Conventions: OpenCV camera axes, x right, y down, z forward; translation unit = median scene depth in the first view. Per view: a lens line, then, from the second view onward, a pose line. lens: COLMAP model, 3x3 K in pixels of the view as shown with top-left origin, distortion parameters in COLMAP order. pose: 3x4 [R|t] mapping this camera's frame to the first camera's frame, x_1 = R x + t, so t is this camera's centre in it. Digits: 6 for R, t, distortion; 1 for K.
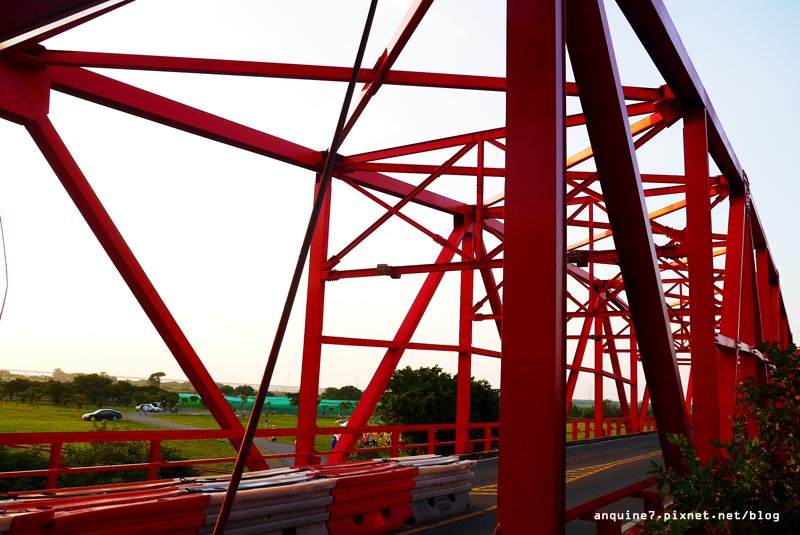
lens RADIAL K [[675.6, 0, 400.0], [0, 675.6, 267.5], [0, 0, 1]] dist [-0.050142, 0.009436]
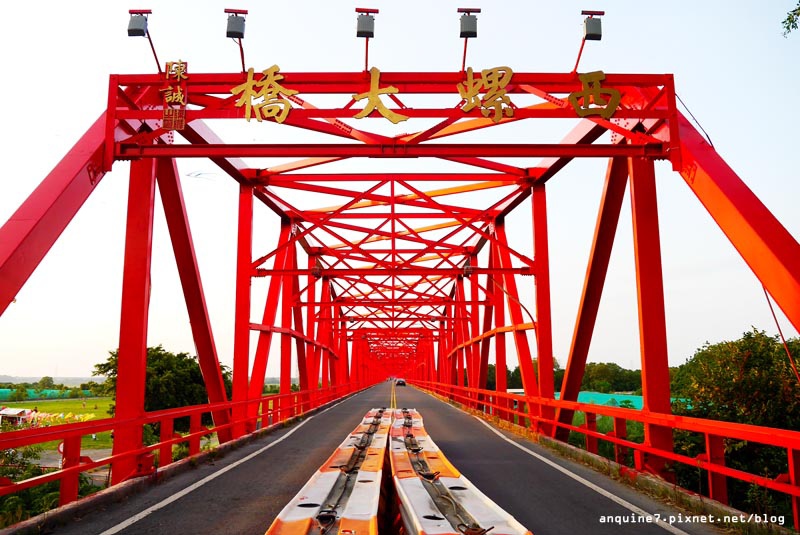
lens RADIAL K [[675.6, 0, 400.0], [0, 675.6, 267.5], [0, 0, 1]] dist [-0.050142, 0.009436]
pose [[0.837759, 0.037346, 0.544762, -0.375523], [-0.055590, 0.998308, 0.017050, -0.021987], [-0.543204, -0.044567, 0.838417, -0.100889]]
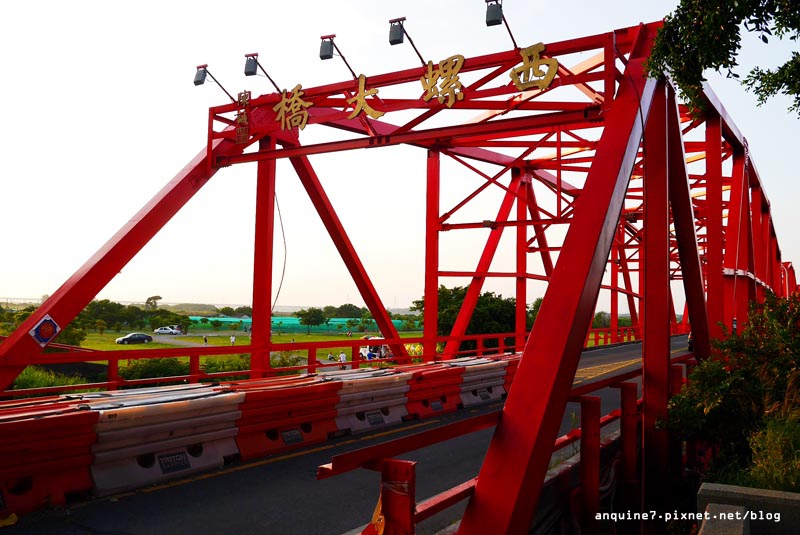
lens RADIAL K [[691.9, 0, 400.0], [0, 691.9, 267.5], [0, 0, 1]] dist [-0.036710, 0.002369]
pose [[0.999550, -0.024025, 0.017959, -0.149233], [0.021635, 0.992154, 0.123137, -0.056212], [-0.020776, -0.122693, 0.992227, -0.275453]]
